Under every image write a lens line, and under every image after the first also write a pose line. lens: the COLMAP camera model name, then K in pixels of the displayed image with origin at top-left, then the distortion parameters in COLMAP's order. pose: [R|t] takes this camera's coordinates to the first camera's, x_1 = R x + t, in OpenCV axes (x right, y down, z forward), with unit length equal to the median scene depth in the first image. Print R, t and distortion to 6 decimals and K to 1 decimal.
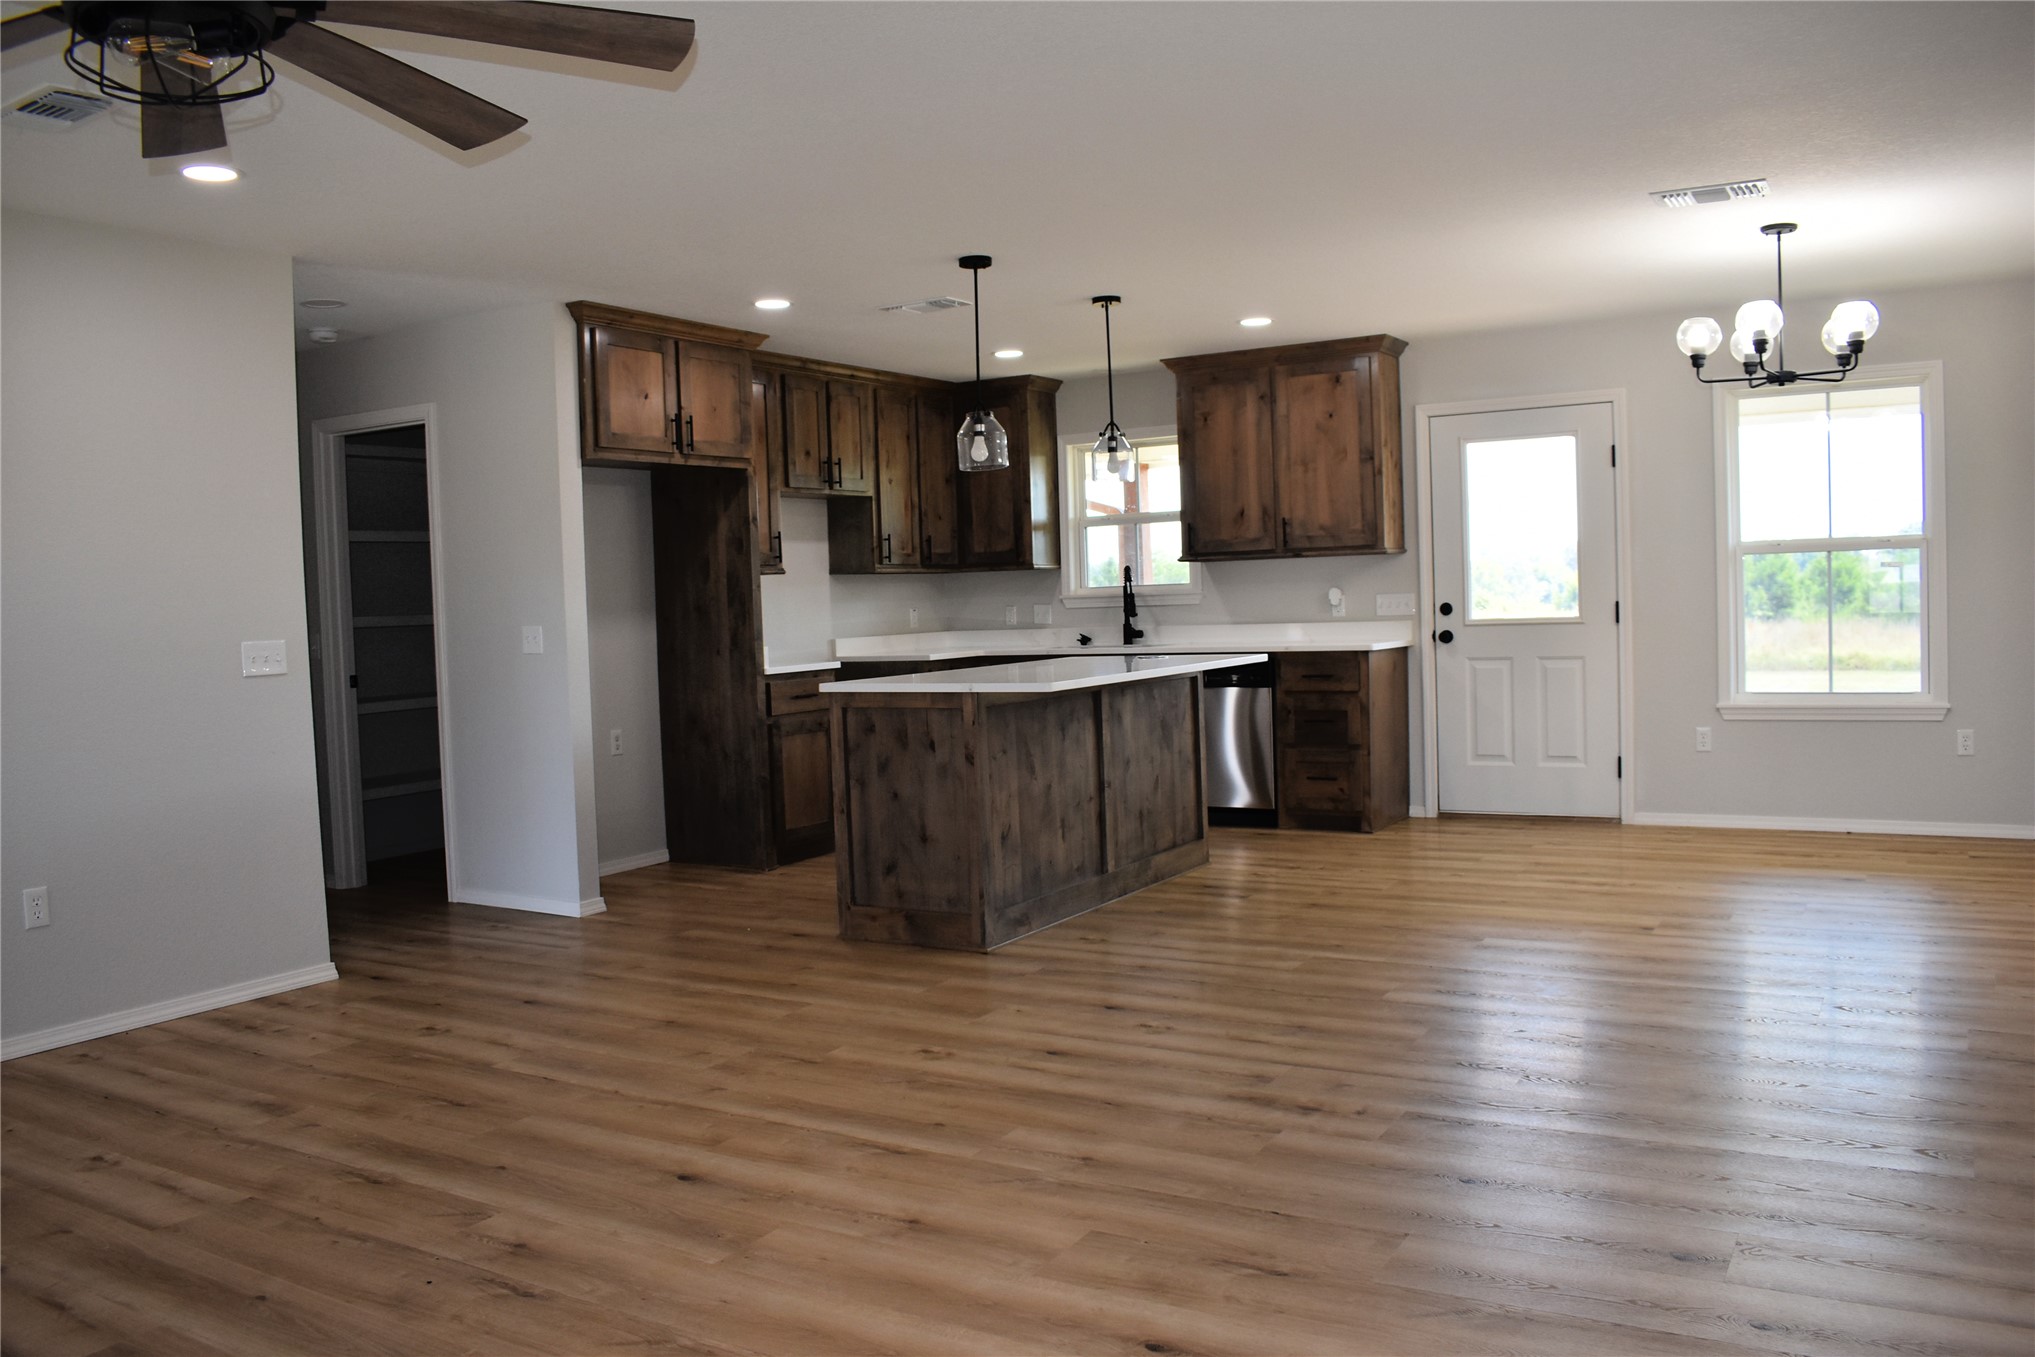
lens RADIAL K [[1593.7, 0, 1029.4], [0, 1593.7, 679.6], [0, 0, 1]] dist [-0.094960, 0.016379]
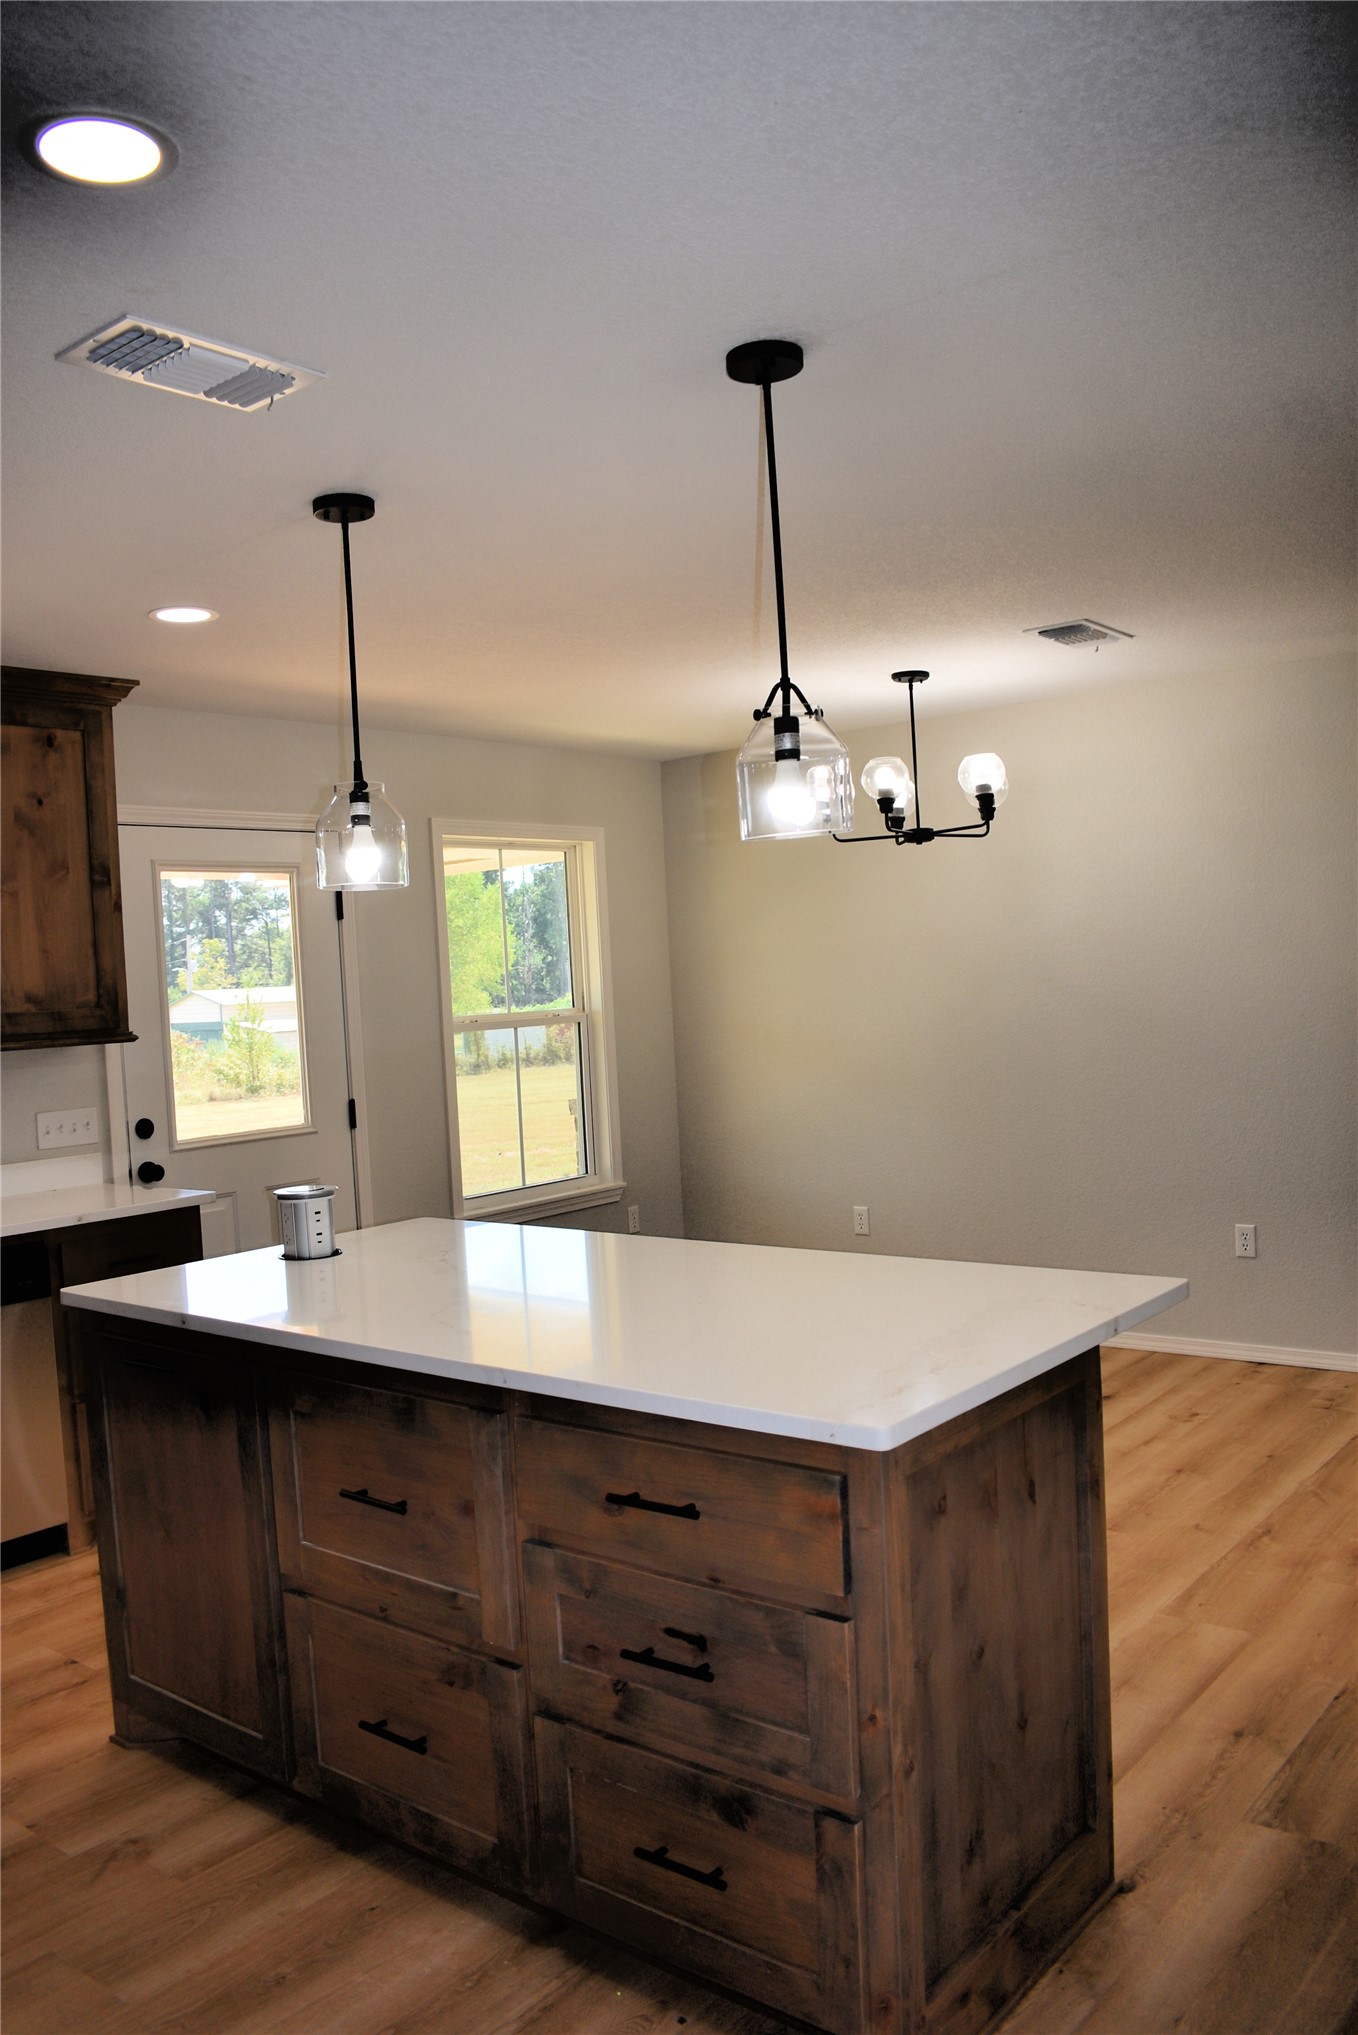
lens RADIAL K [[1590.6, 0, 679.0], [0, 1590.6, 1017.5], [0, 0, 1]] dist [-0.091812, 0.006430]
pose [[0.148512, 0.002380, 0.988908, -0.422088], [0.098532, 0.994985, -0.017192, -0.073632], [-0.983990, 0.099992, 0.147532, 0.894329]]
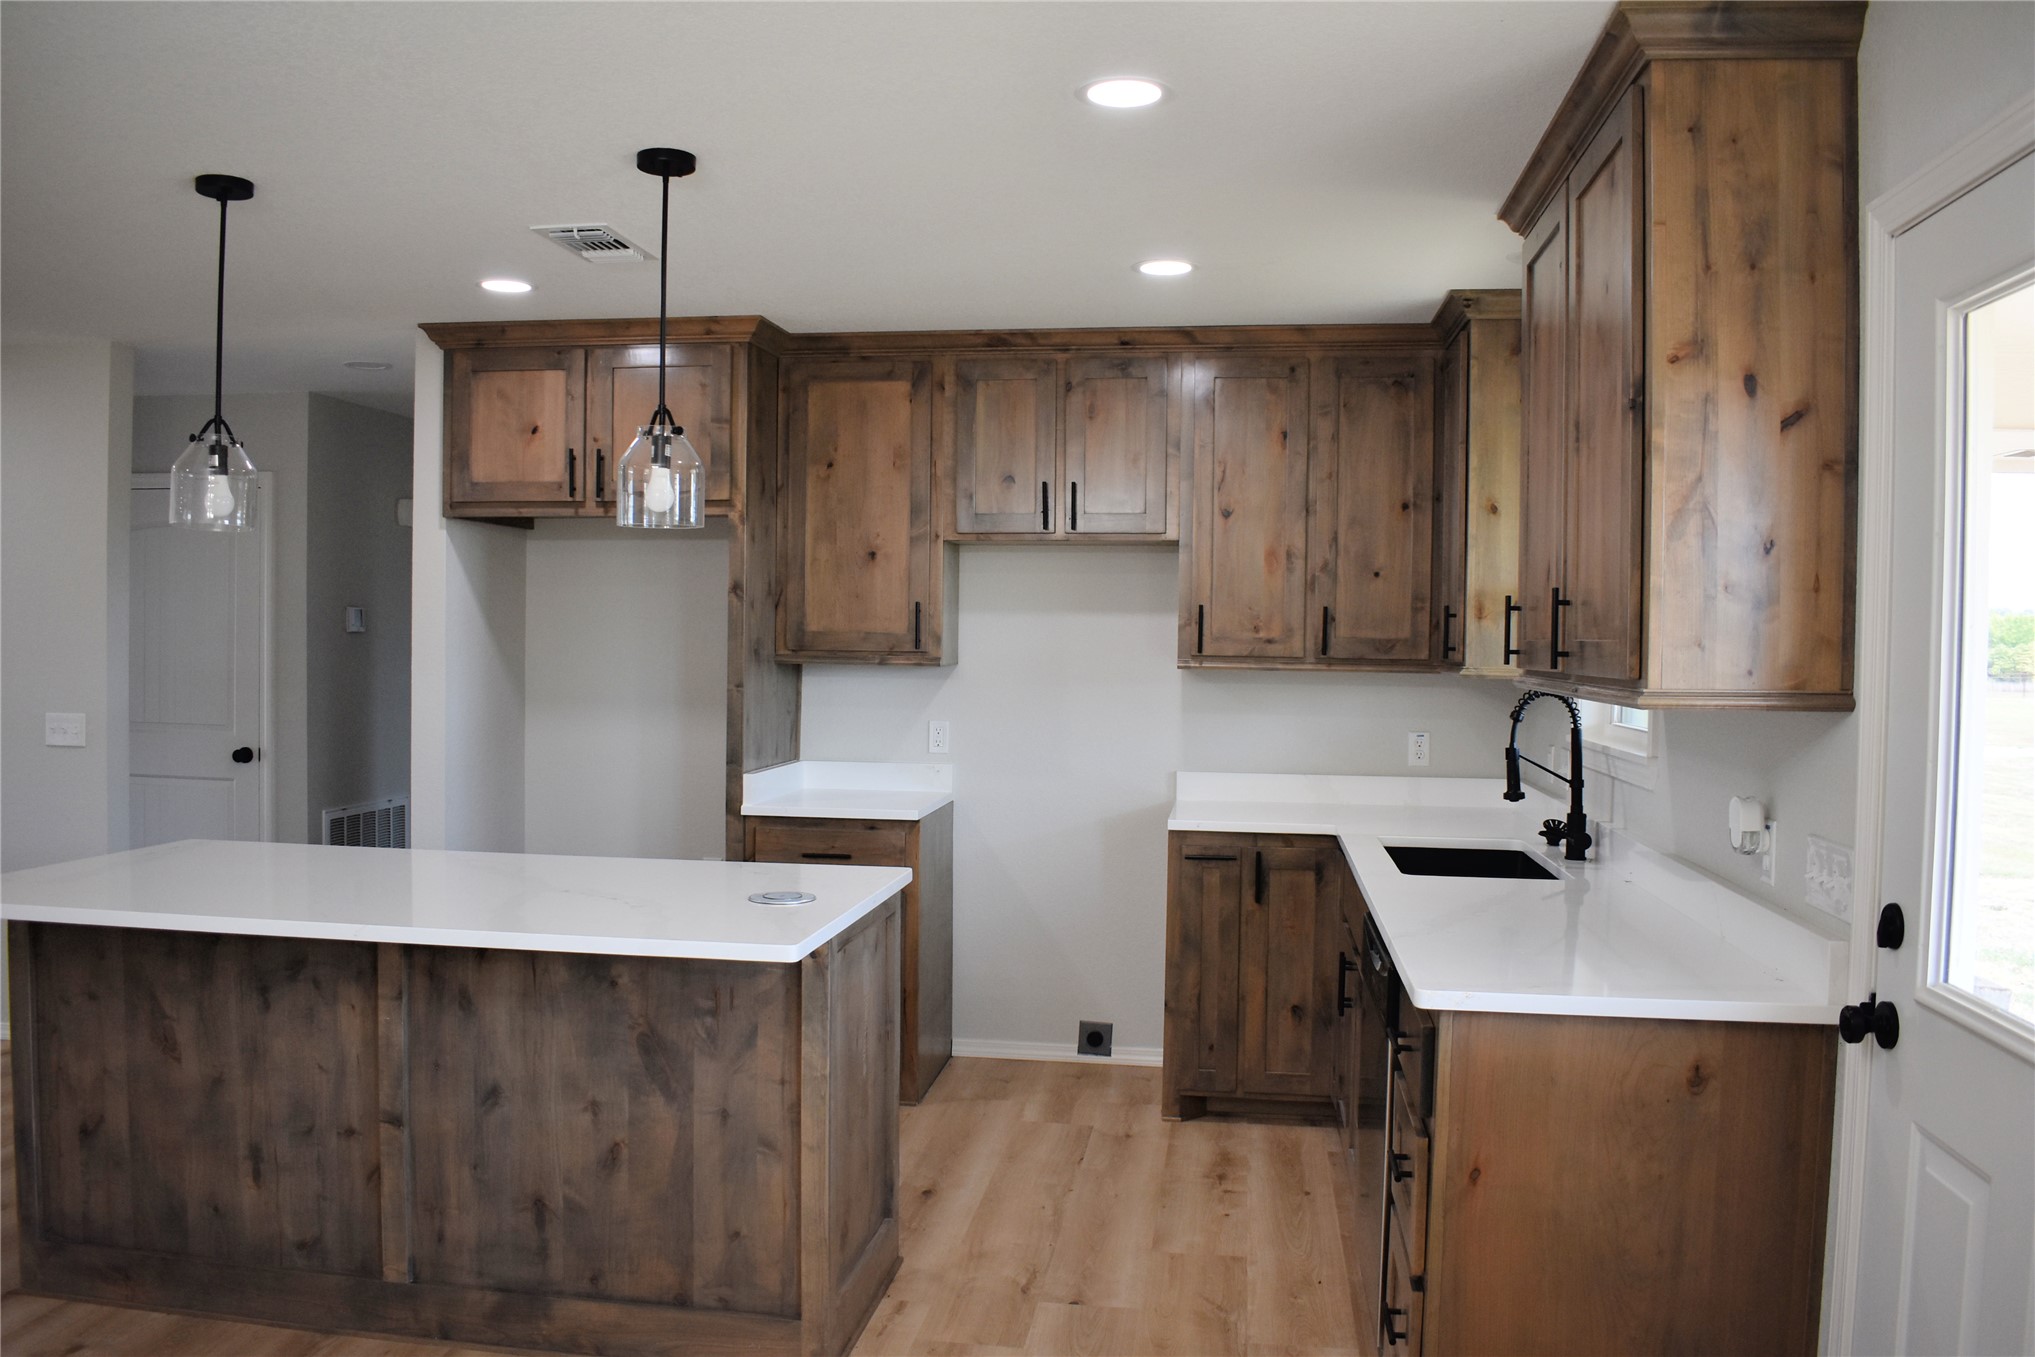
lens RADIAL K [[1590.6, 0, 1021.4], [0, 1590.6, 681.4], [0, 0, 1]] dist [-0.091812, 0.006430]
pose [[0.382494, 0.065352, -0.921644, 0.581160], [-0.074167, 0.996448, 0.039875, -0.111118], [0.920977, 0.053103, 0.385982, 0.974190]]
